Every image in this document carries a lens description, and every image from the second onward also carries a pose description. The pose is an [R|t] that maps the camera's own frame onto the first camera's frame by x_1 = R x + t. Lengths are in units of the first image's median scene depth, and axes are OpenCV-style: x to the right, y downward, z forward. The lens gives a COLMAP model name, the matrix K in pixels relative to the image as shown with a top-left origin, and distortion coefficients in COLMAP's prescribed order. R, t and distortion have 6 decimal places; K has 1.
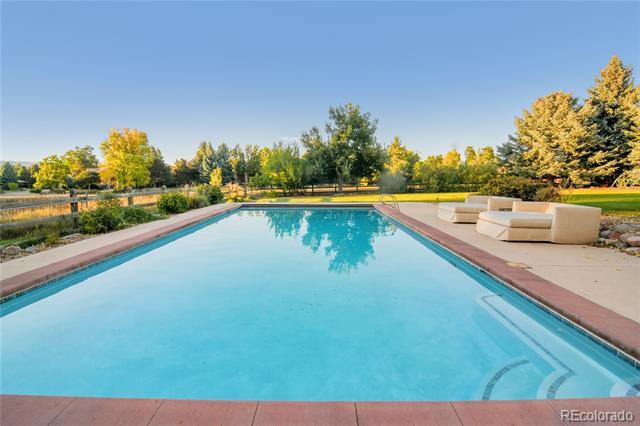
lens RADIAL K [[278.0, 0, 323.6], [0, 278.0, 210.0], [0, 0, 1]] dist [-0.013643, 0.000011]
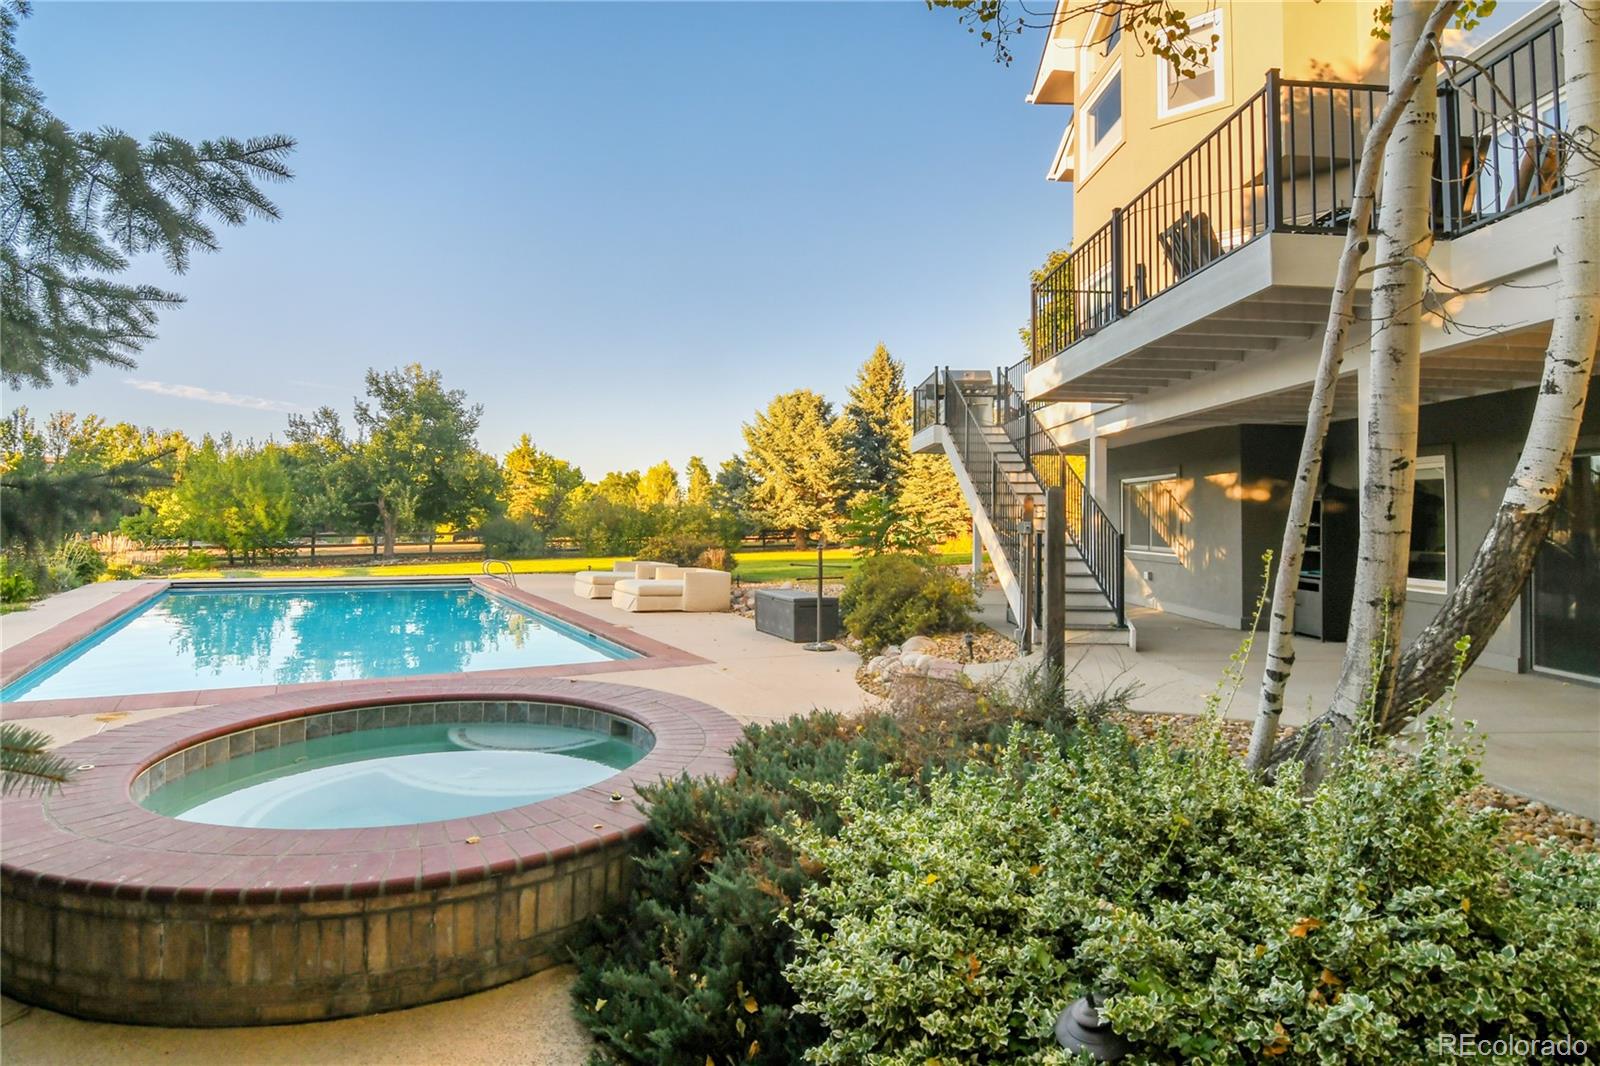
lens RADIAL K [[695.0, 0, 809.0], [0, 695.0, 525.4], [0, 0, 1]] dist [-0.013643, 0.000011]
pose [[0.806066, 0.024667, 0.591311, -0.047678], [0.038655, 0.994803, -0.094193, 0.015235], [-0.590561, 0.098783, 0.800924, -0.252393]]
